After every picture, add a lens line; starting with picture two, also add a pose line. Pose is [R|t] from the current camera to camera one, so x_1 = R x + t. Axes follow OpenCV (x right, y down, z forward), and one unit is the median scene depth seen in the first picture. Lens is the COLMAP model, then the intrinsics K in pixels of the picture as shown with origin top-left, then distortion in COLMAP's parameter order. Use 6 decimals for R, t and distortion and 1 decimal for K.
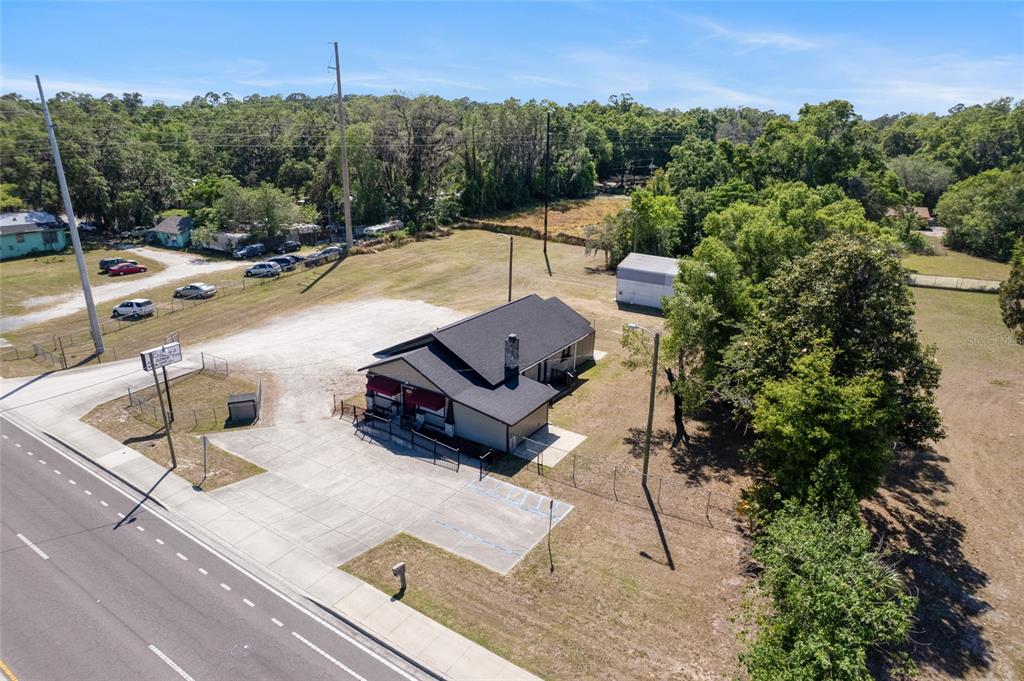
lens RADIAL K [[651.4, 0, 525.9], [0, 651.4, 337.9], [0, 0, 1]] dist [-0.055710, -0.000819]
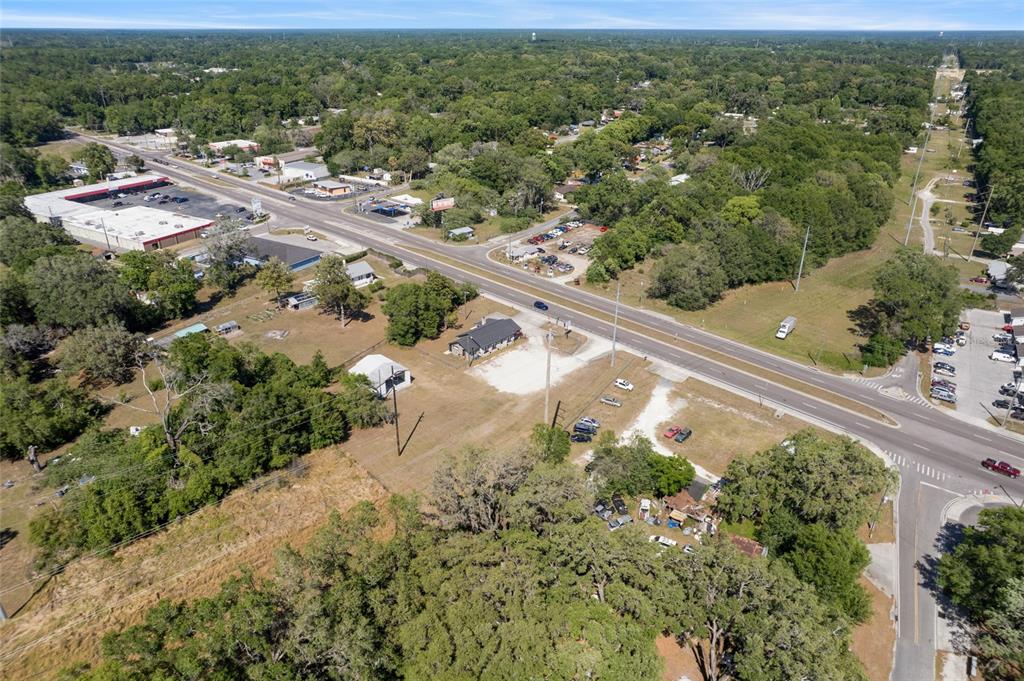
lens RADIAL K [[666.6, 0, 519.7], [0, 666.6, 343.4], [0, 0, 1]] dist [-0.046302, 0.001786]
pose [[-0.982309, -0.107901, 0.153055, -0.844887], [0.030886, 0.712769, 0.700719, -2.645623], [-0.184701, 0.693050, -0.696827, 3.754639]]
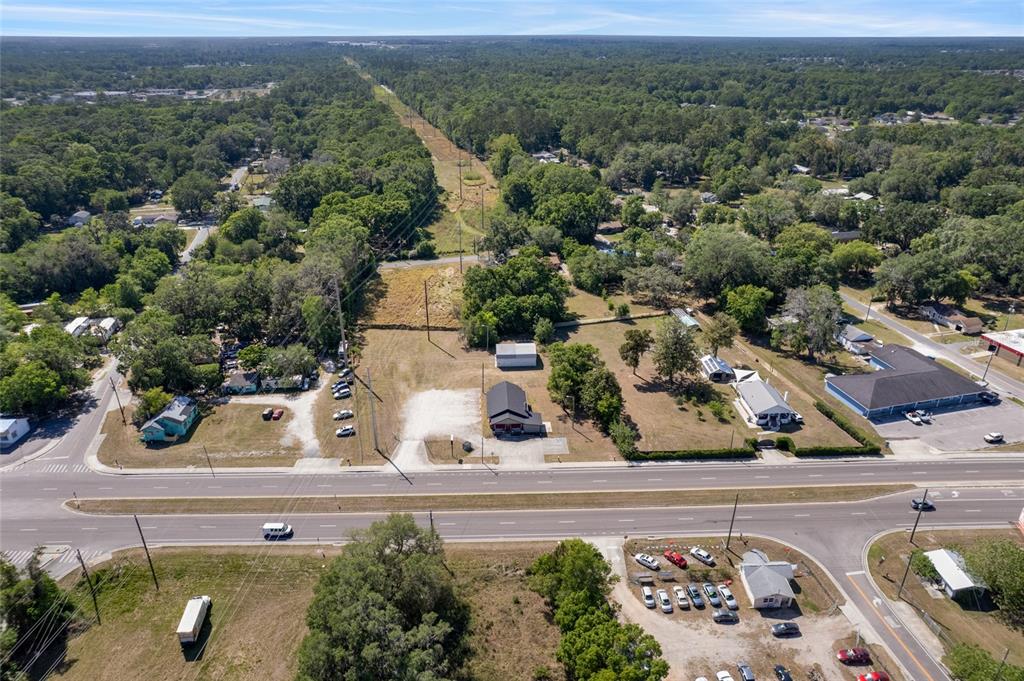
lens RADIAL K [[666.6, 0, 519.7], [0, 666.6, 343.4], [0, 0, 1]] dist [-0.046302, 0.001786]
pose [[0.819739, -0.263420, 0.508564, -1.788536], [0.204180, 0.964020, 0.170221, -0.928230], [-0.535106, -0.035699, 0.844031, -2.059584]]
